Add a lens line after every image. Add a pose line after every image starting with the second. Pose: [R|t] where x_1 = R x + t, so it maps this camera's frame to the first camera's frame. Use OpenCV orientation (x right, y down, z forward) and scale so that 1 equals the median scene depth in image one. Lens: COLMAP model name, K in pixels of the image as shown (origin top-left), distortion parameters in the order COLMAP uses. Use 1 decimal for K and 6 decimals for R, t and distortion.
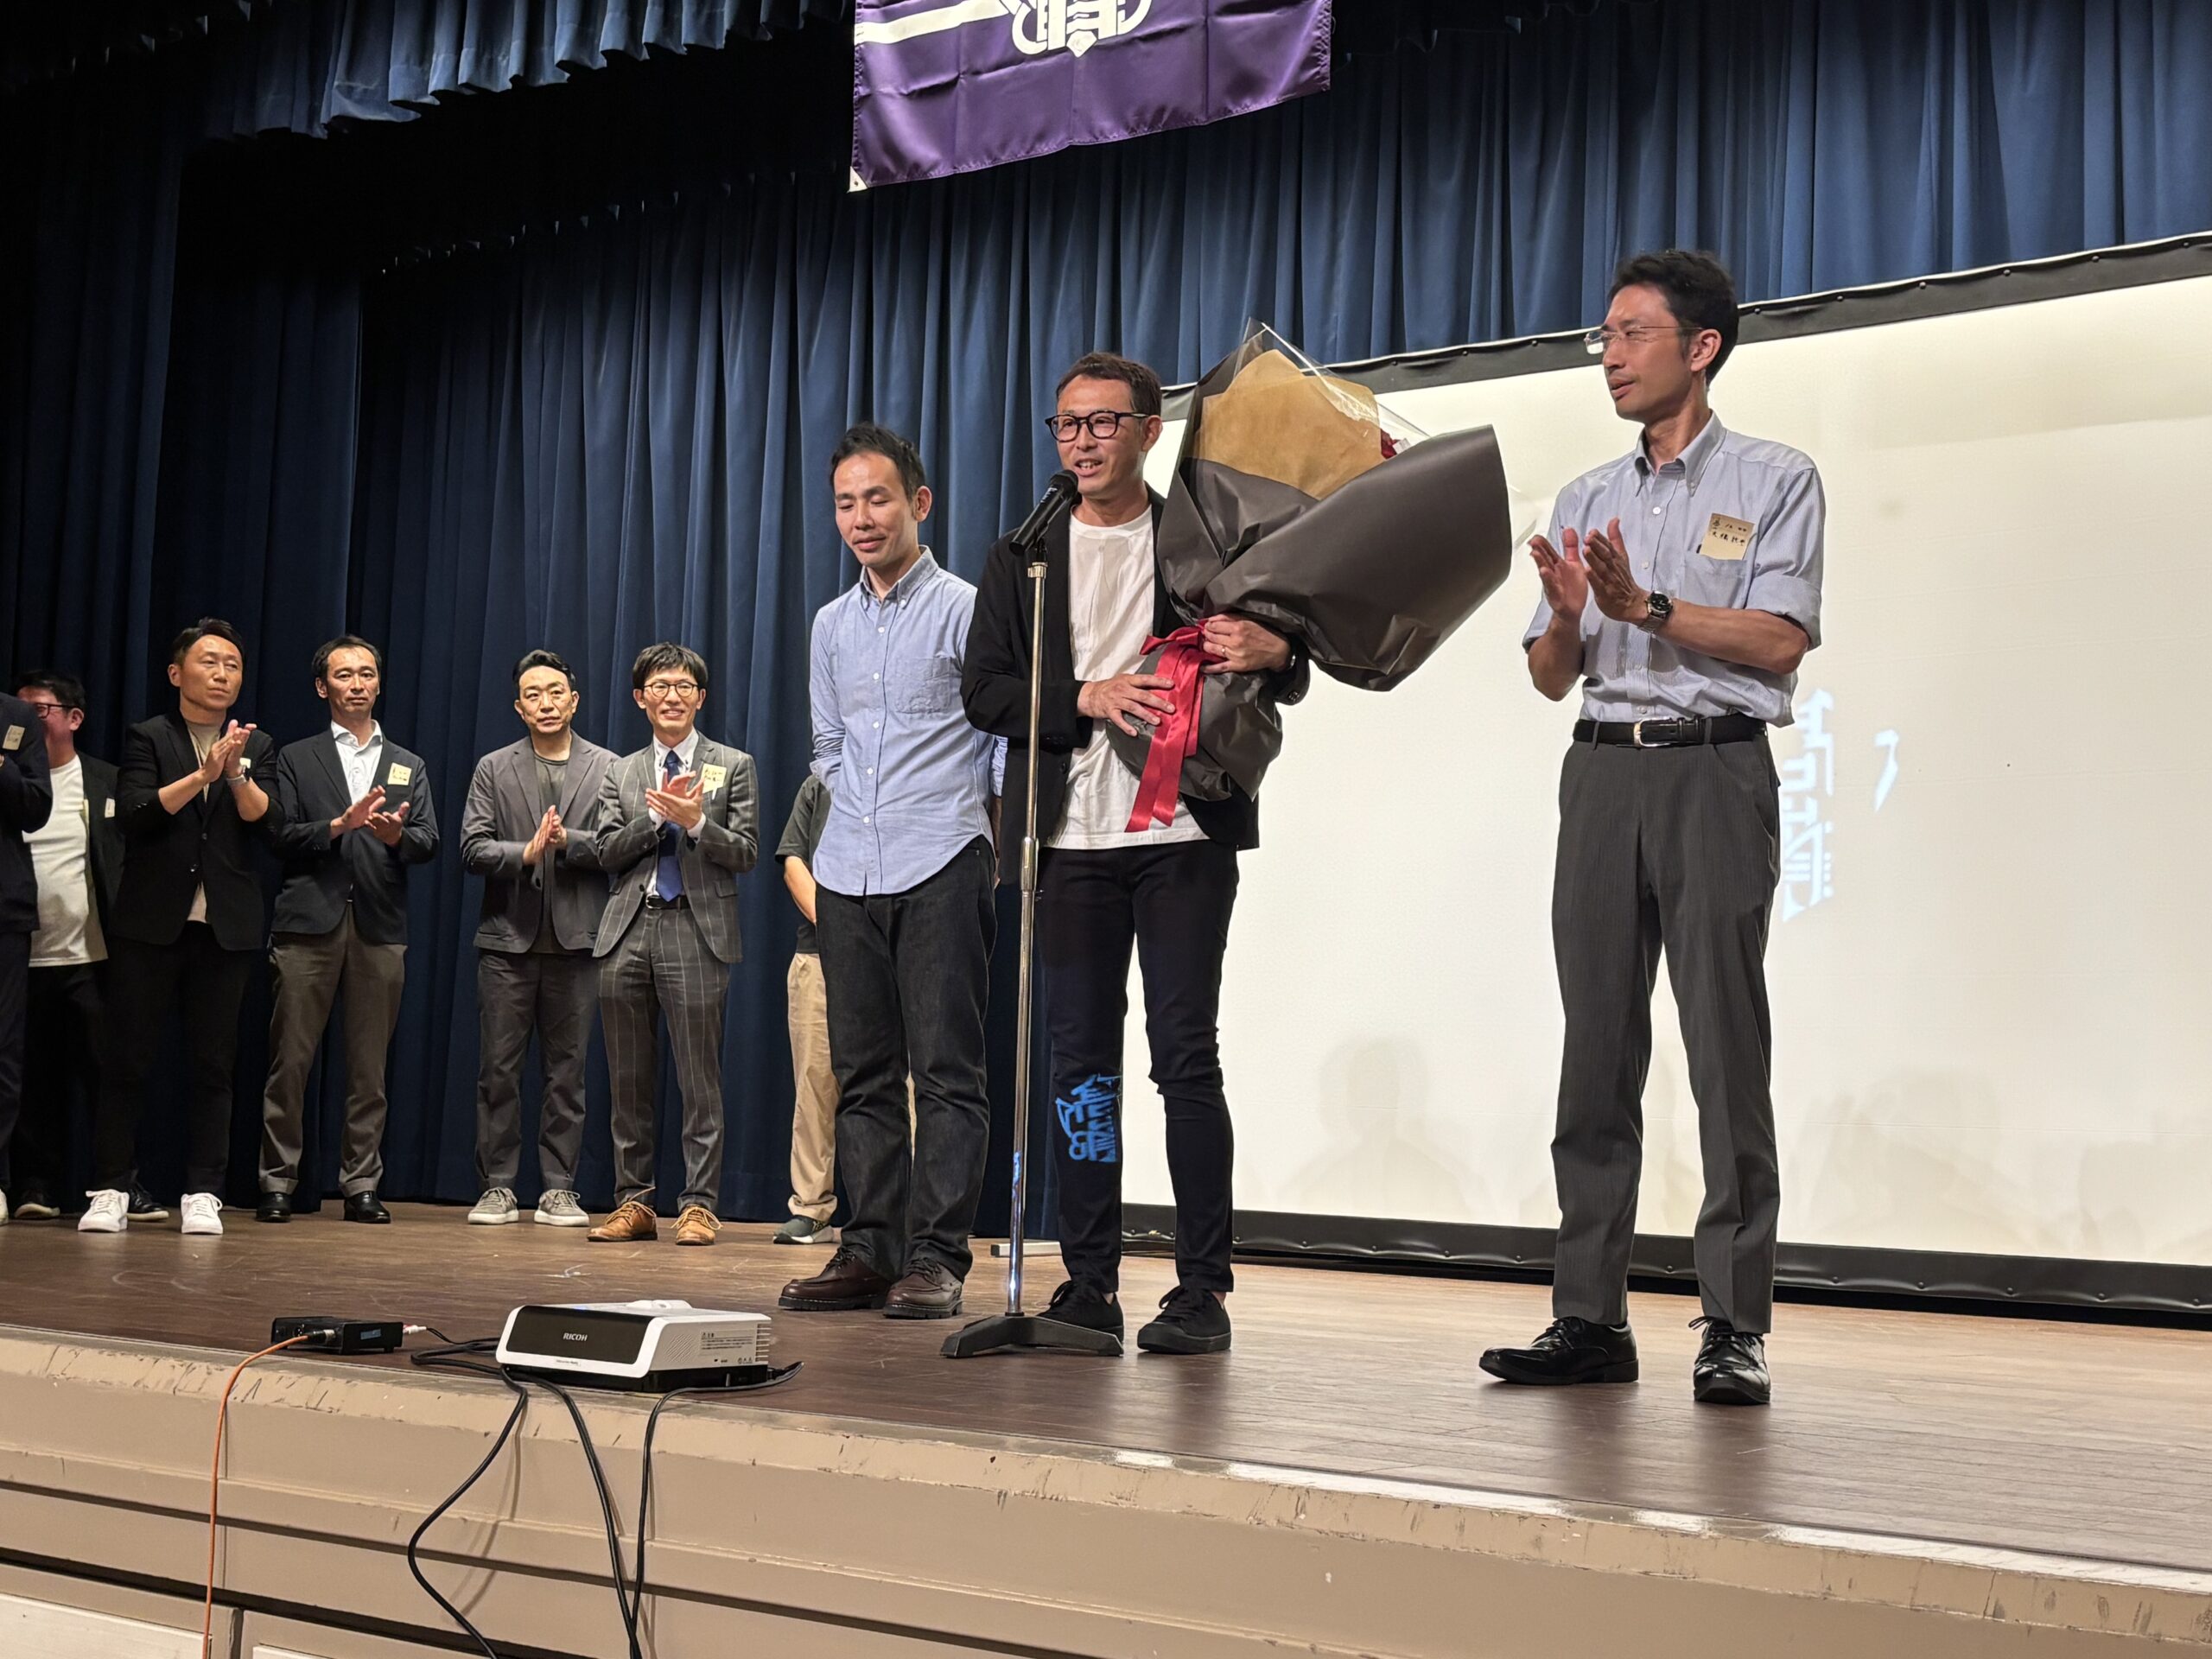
lens RADIAL K [[2907.5, 0, 1104.4], [0, 2907.5, 829.7], [0, 0, 1]] dist [-0.015341, 0.000000]
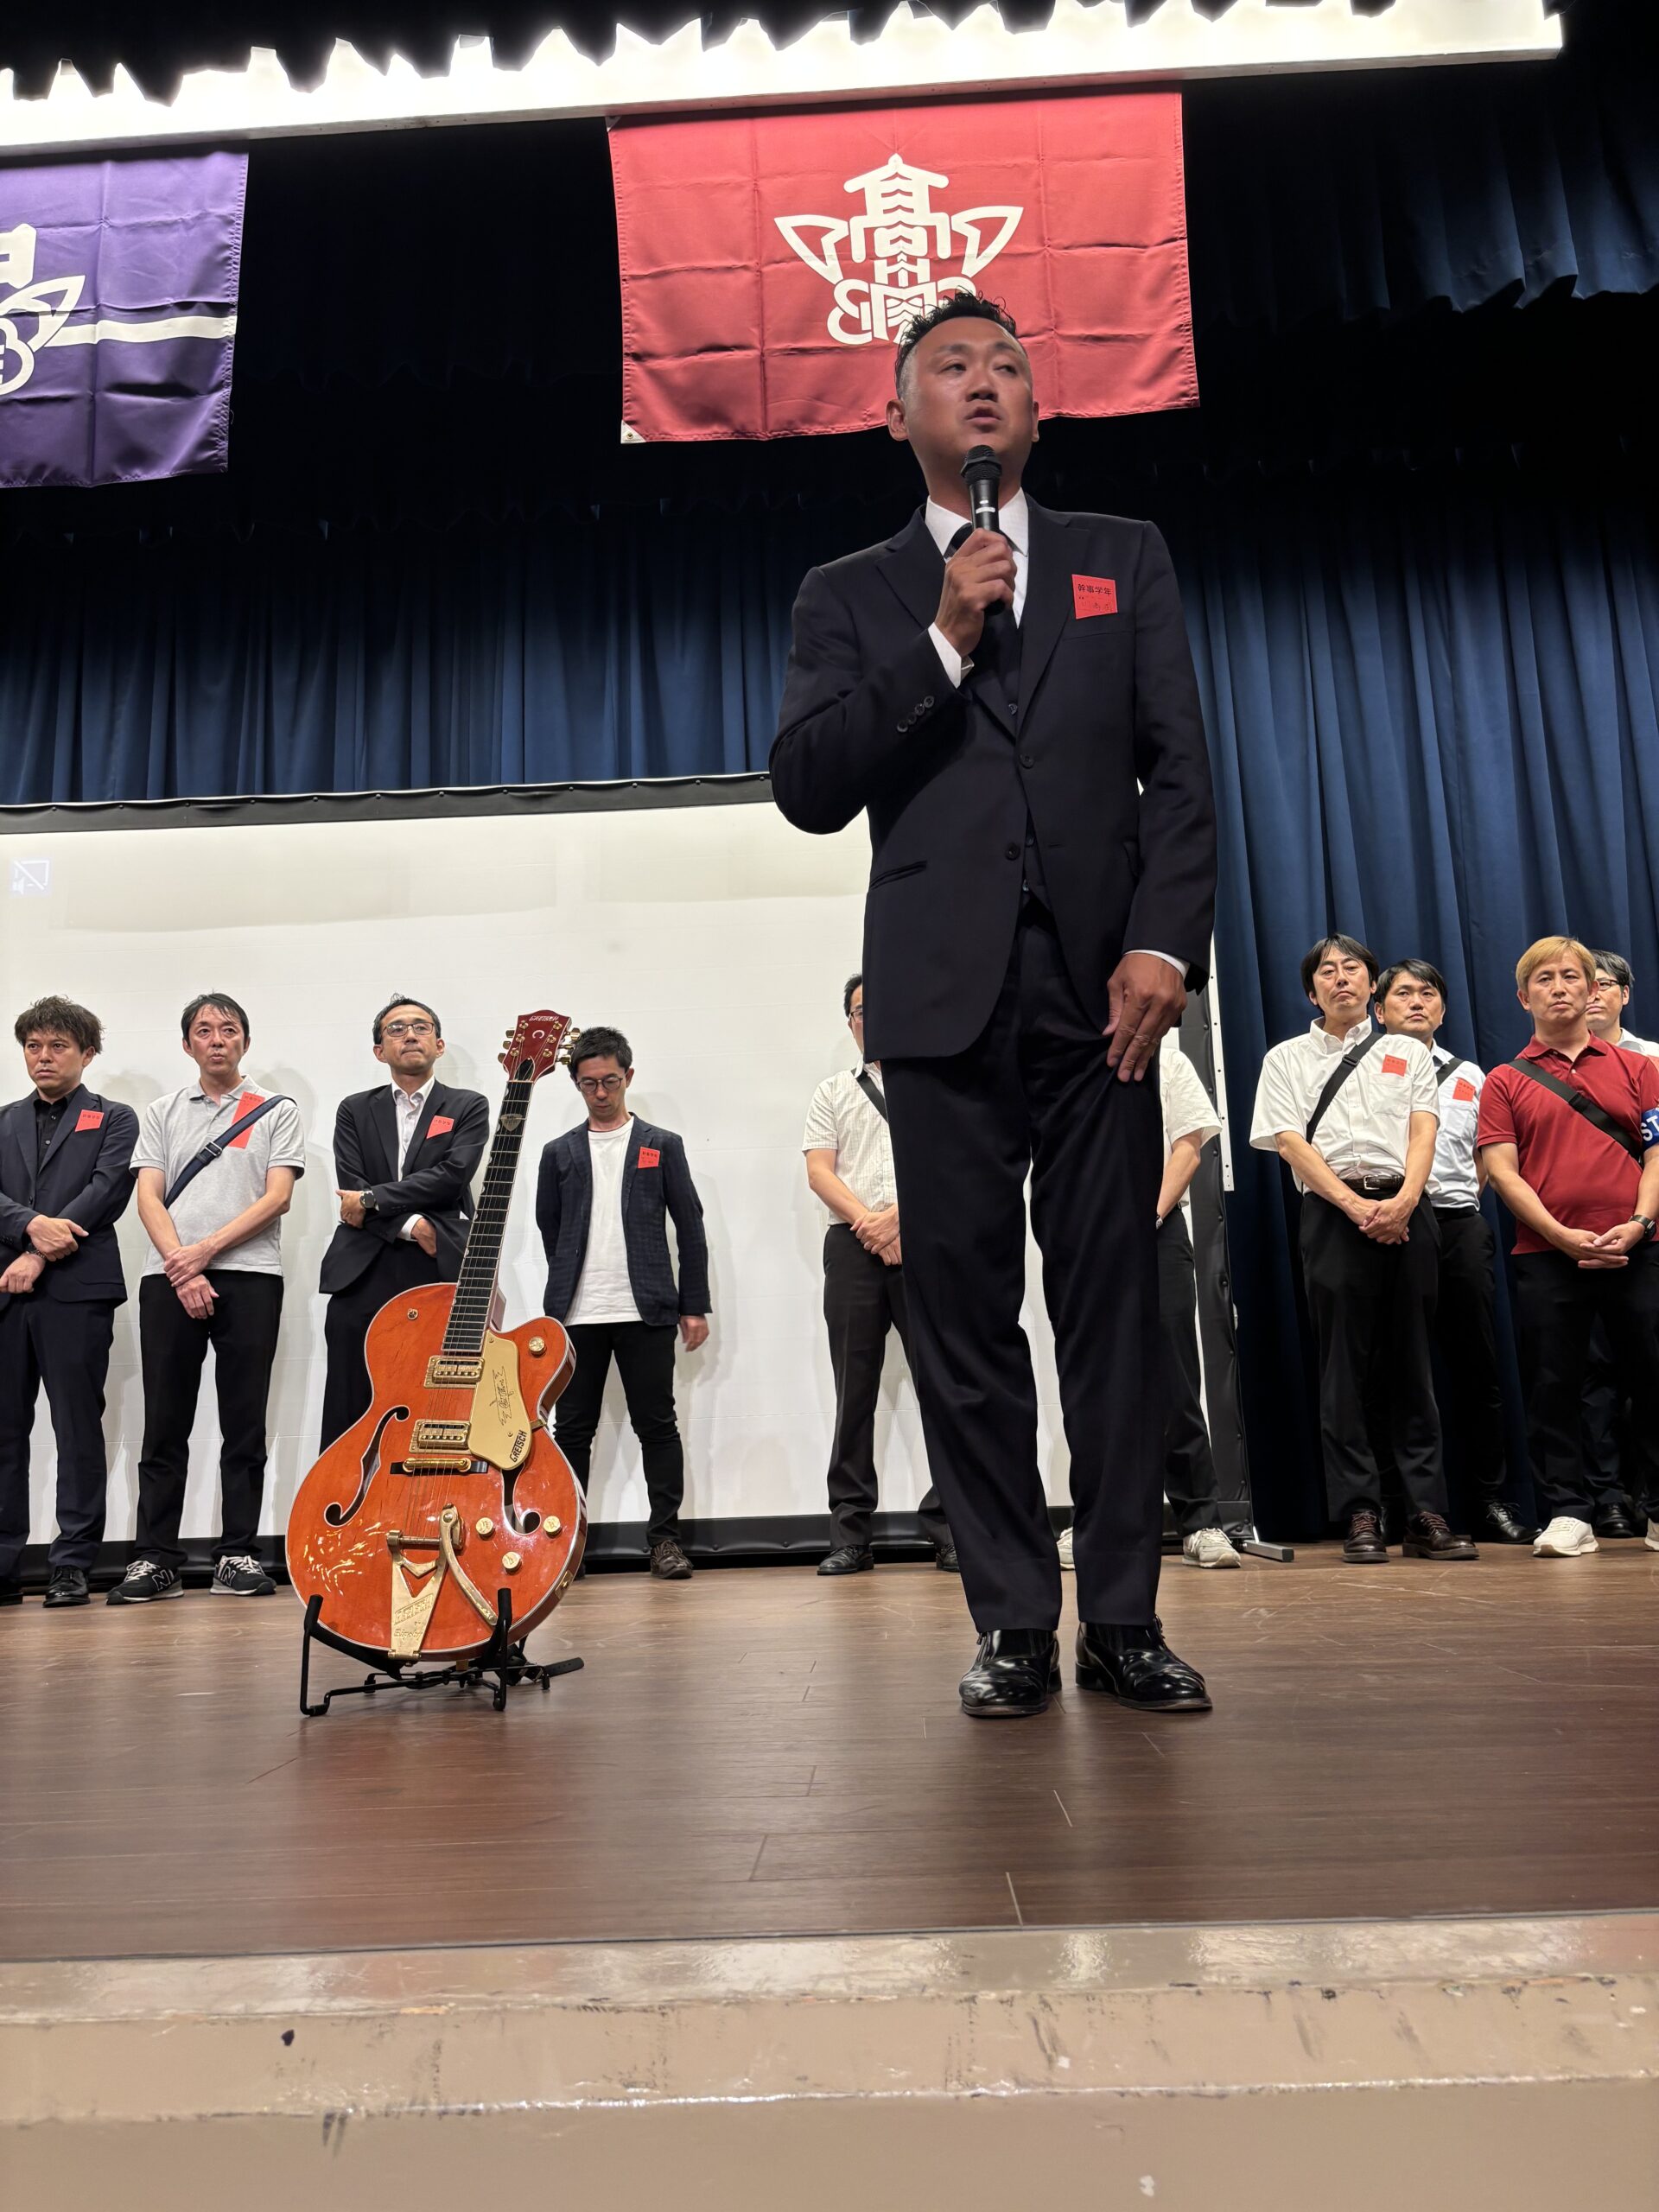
lens RADIAL K [[1679.2, 0, 835.3], [0, 1679.2, 1108.8], [0, 0, 1]] dist [0.037636, -0.049099]
pose [[0.834048, 0.055394, 0.548904, -0.063717], [0.005030, 0.994141, -0.107970, 0.049094], [-0.551669, 0.092813, 0.828883, 0.361074]]
